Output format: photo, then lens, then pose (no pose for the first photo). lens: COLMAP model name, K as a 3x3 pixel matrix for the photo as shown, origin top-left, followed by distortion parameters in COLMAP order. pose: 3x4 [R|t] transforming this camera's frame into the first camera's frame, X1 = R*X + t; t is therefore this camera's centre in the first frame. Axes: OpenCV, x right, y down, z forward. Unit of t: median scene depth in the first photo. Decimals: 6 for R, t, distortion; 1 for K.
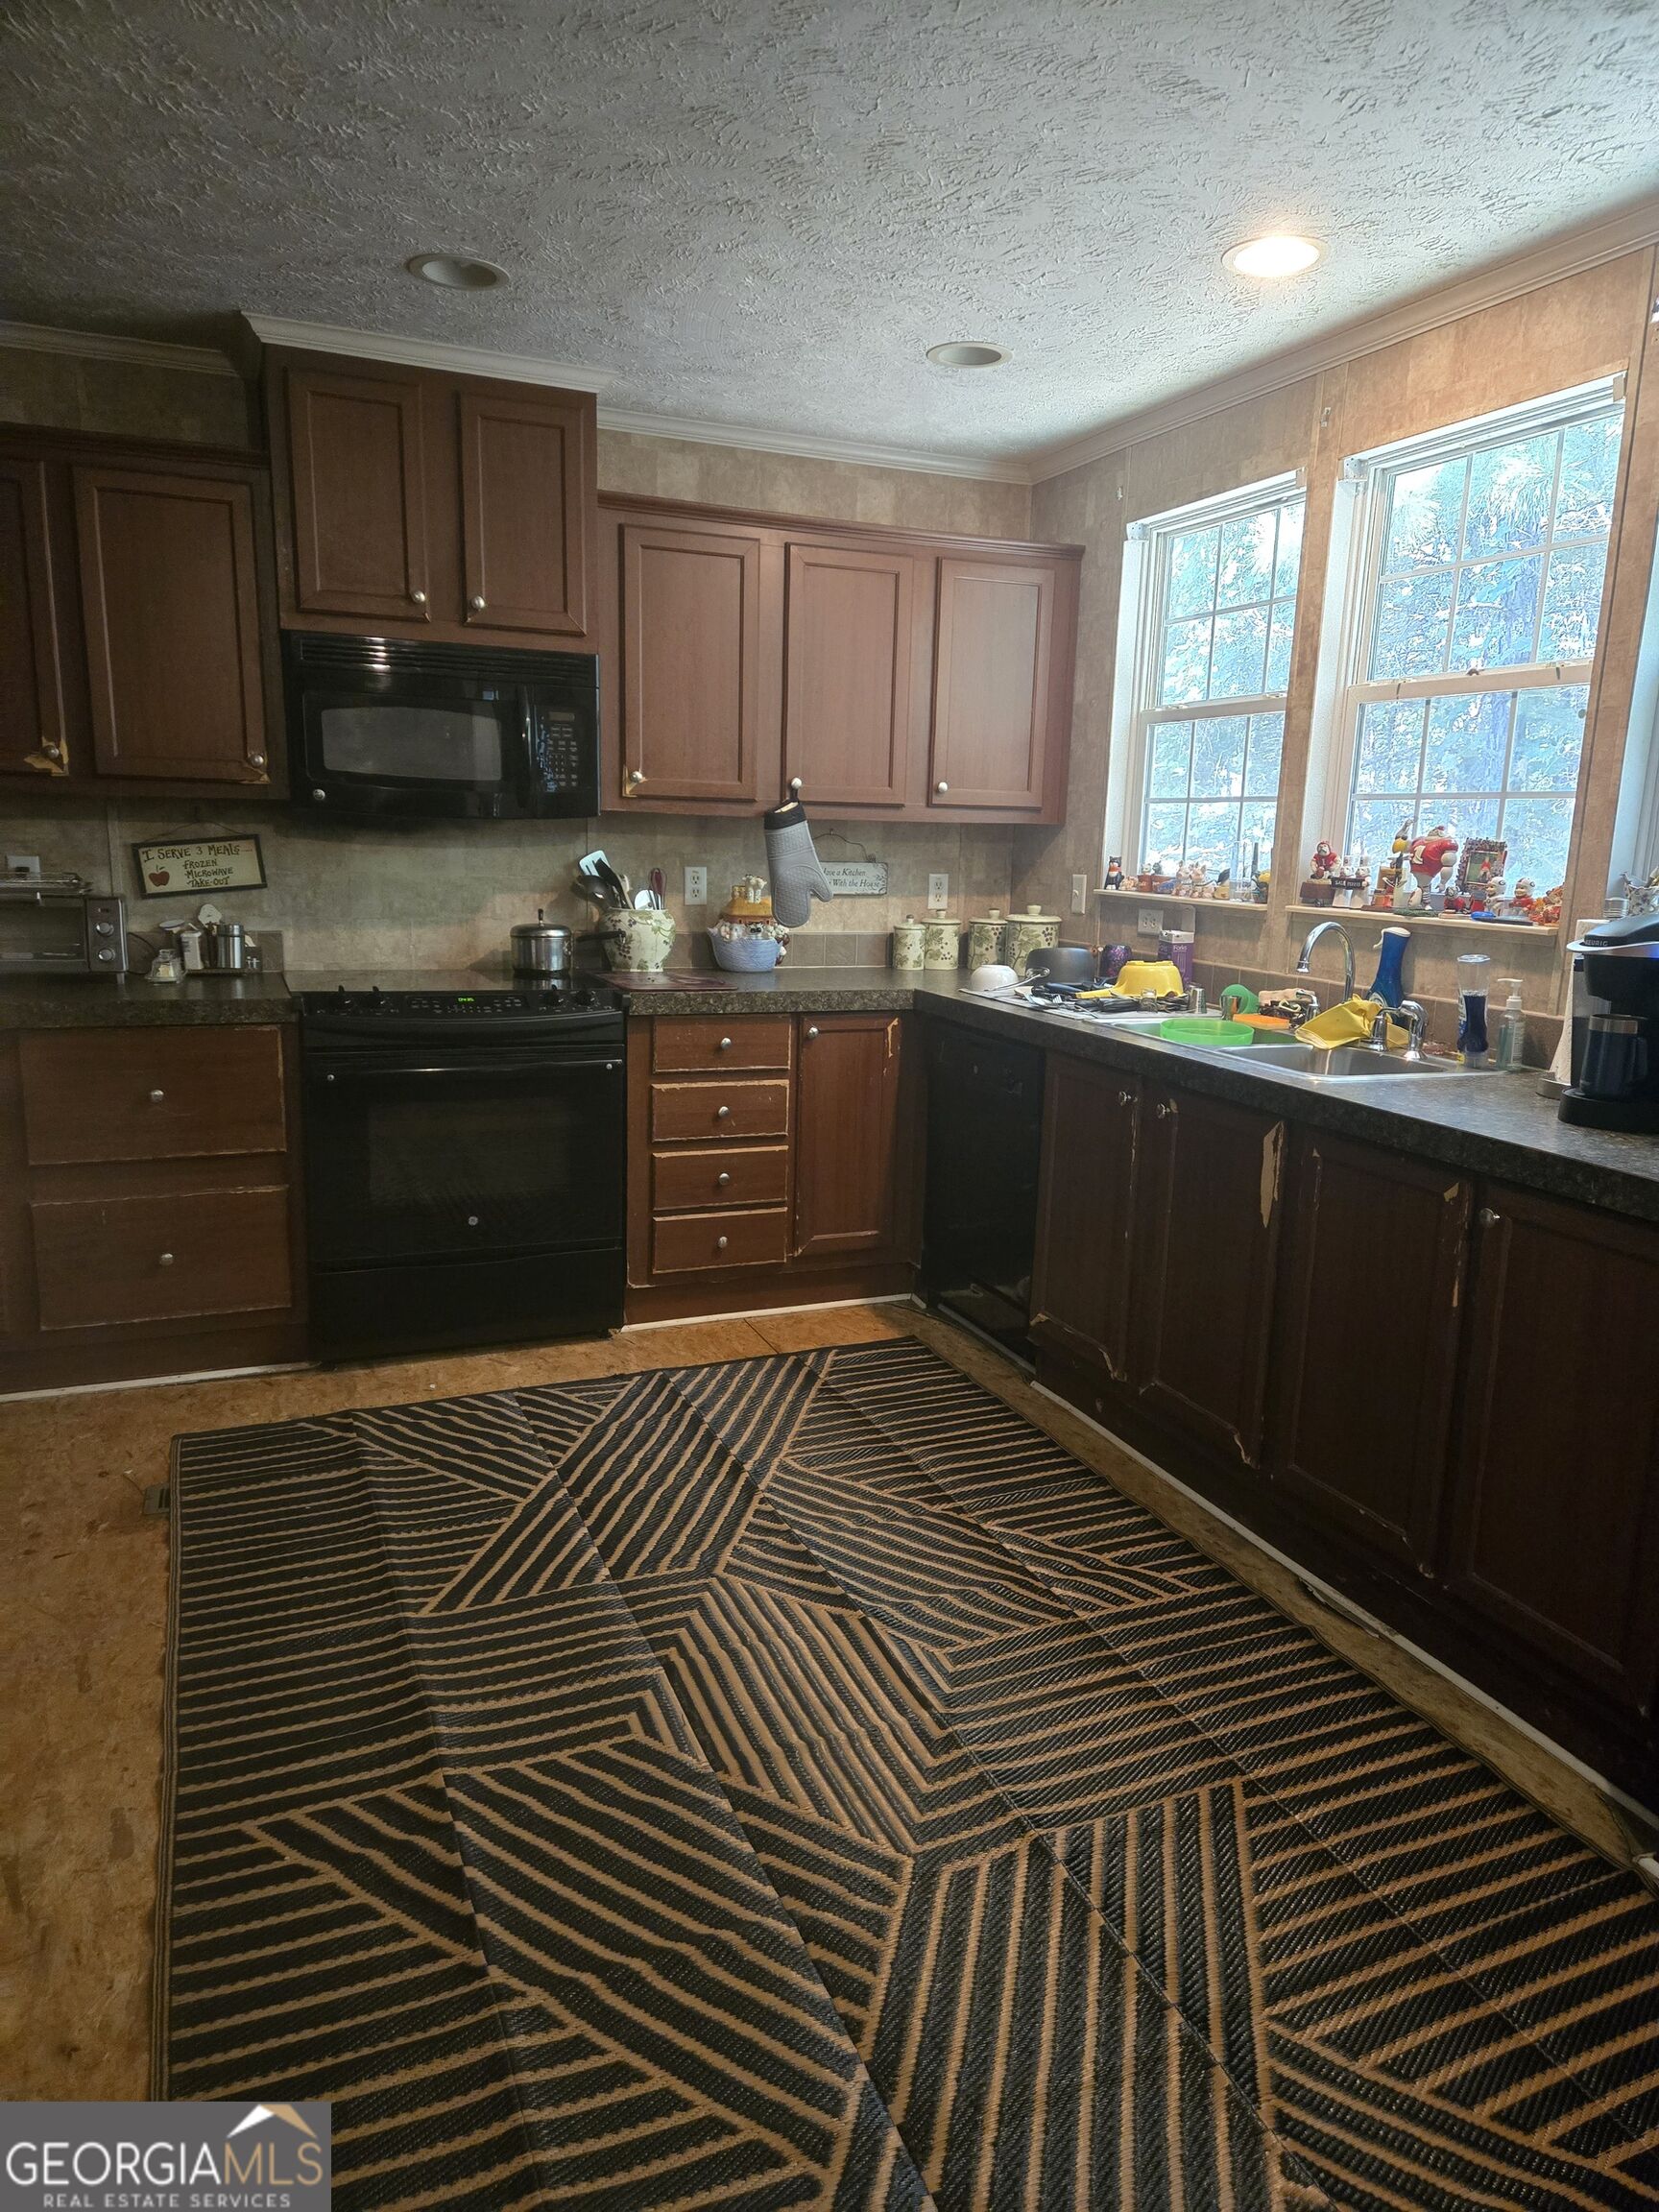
lens RADIAL K [[1481.8, 0, 854.0], [0, 1481.8, 1116.6], [0, 0, 1]] dist [0.087731, -0.074475]
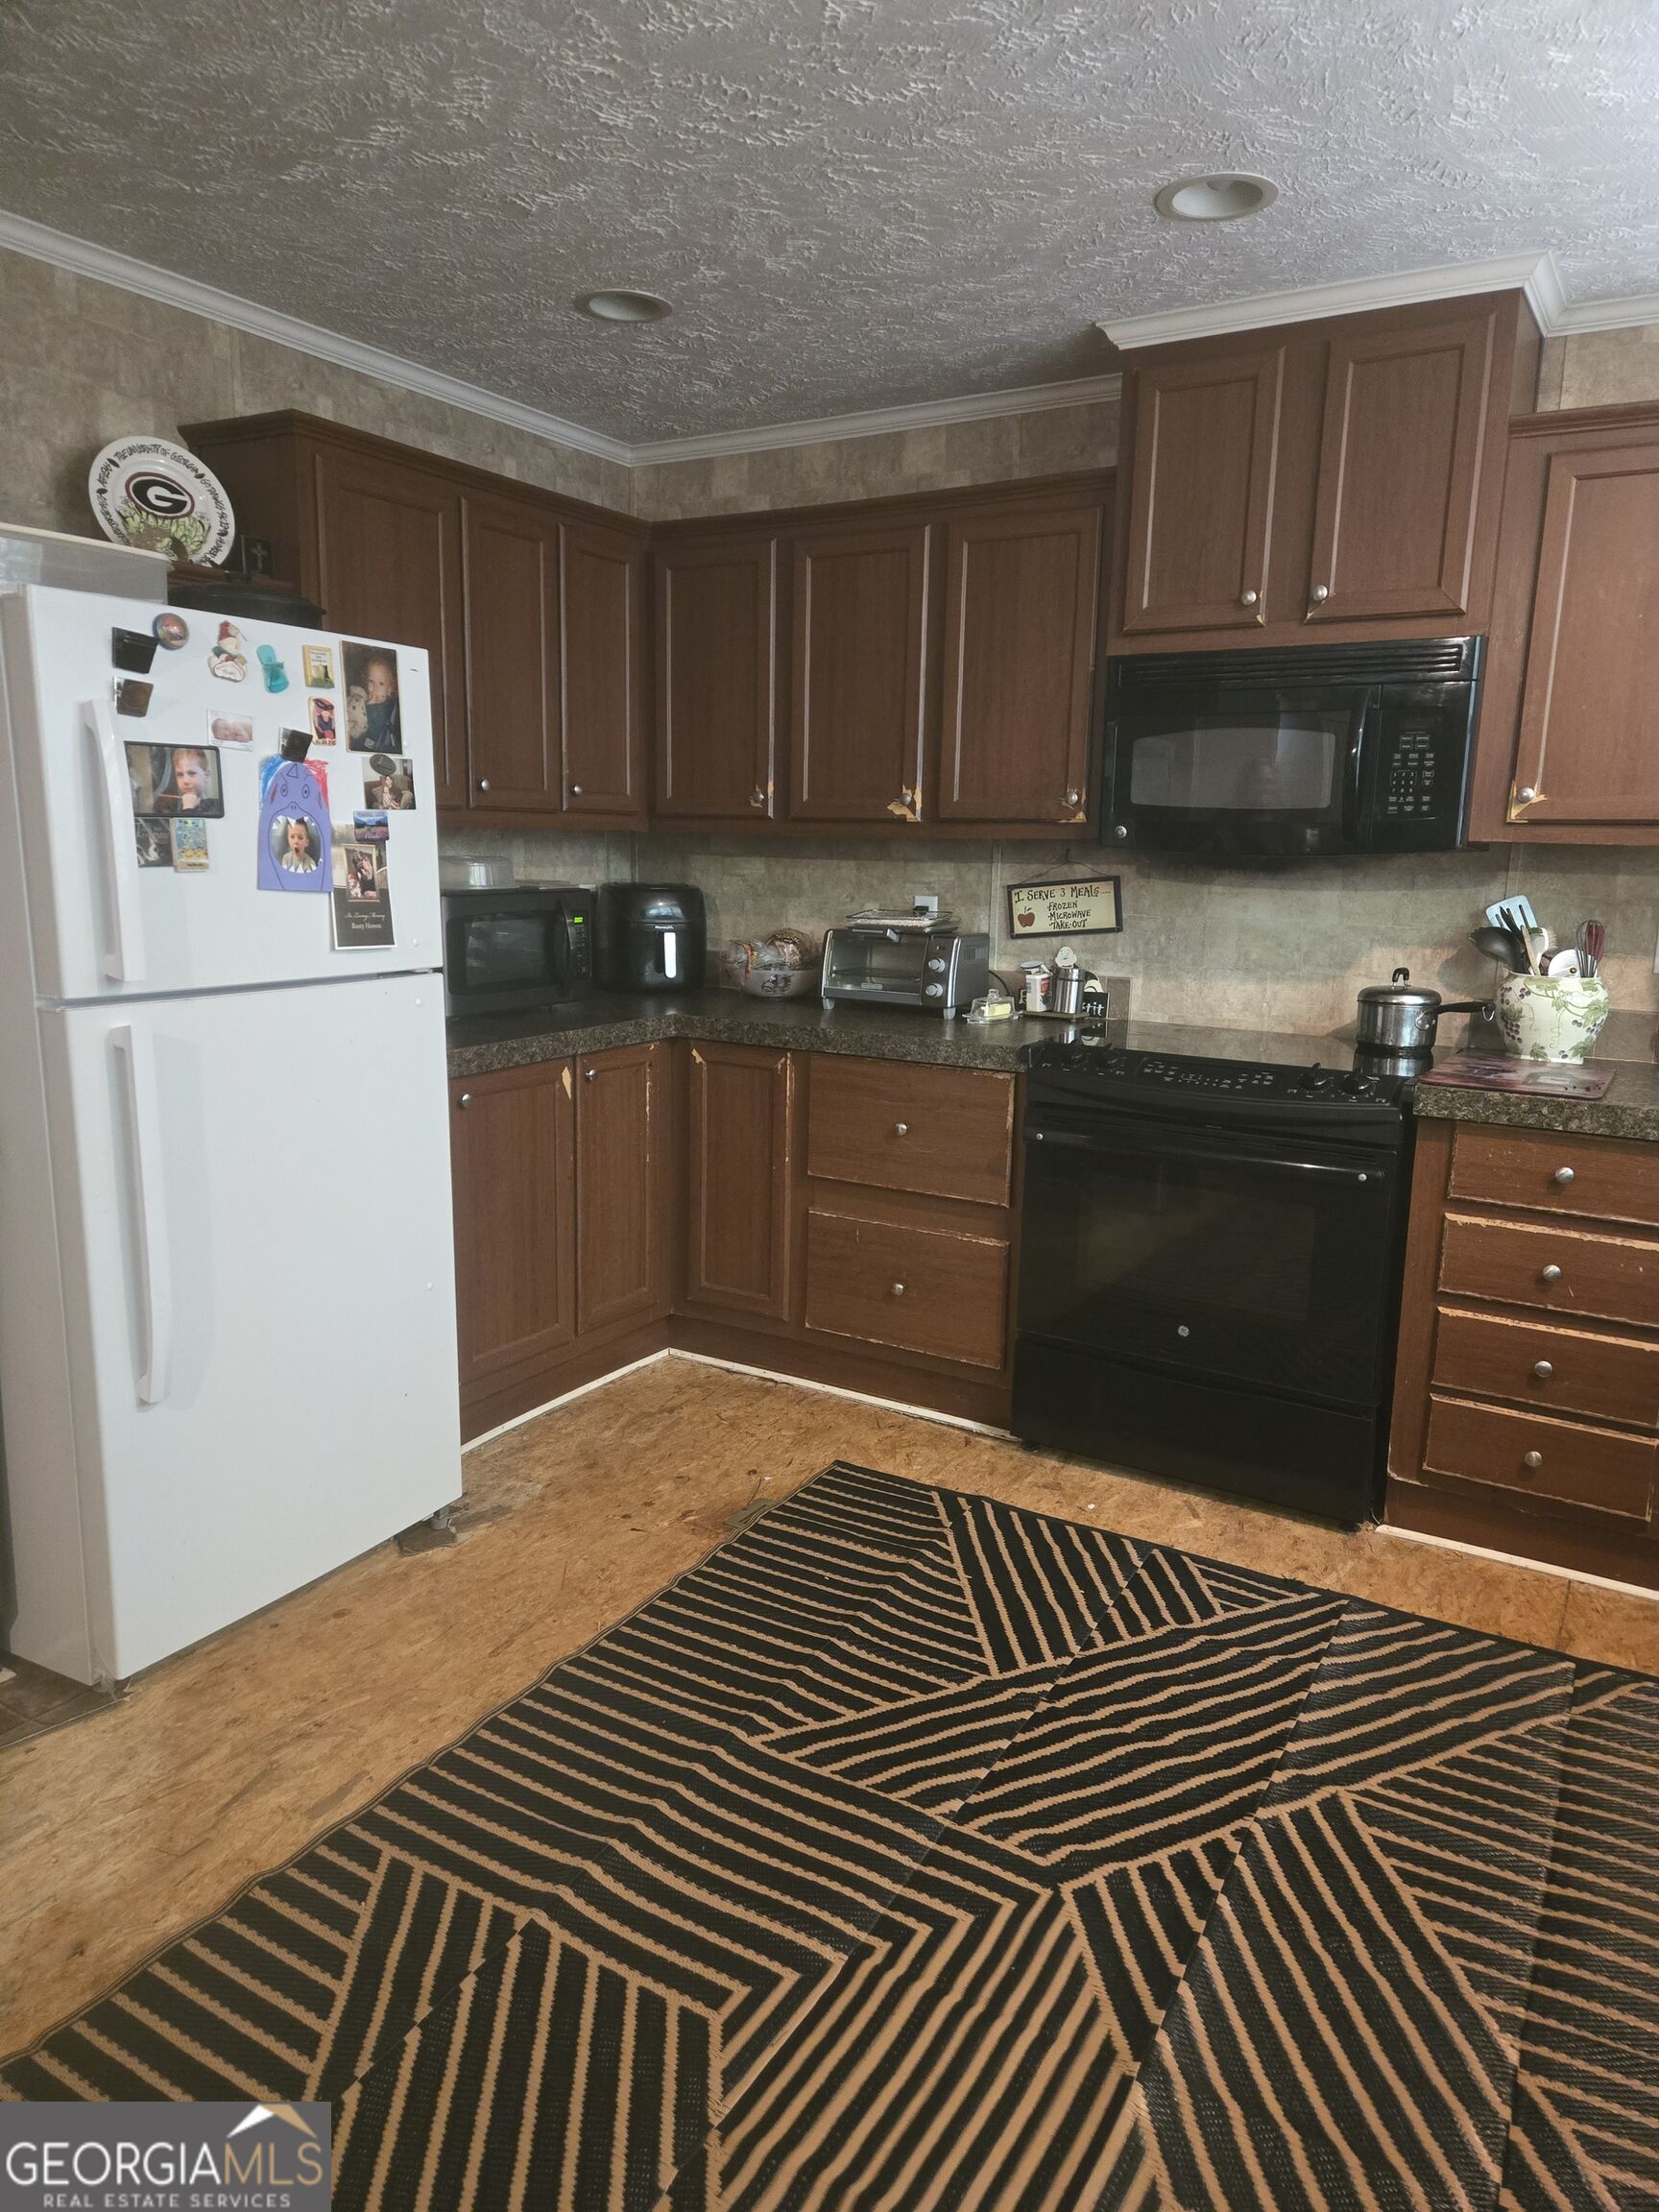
lens RADIAL K [[1481.8, 0, 830.5], [0, 1481.8, 1095.9], [0, 0, 1]] dist [0.087731, -0.074475]
pose [[0.582877, 0.126255, -0.802692, 0.287847], [-0.160687, 0.986256, 0.038444, -0.061491], [0.796514, 0.106574, 0.595154, 0.331946]]
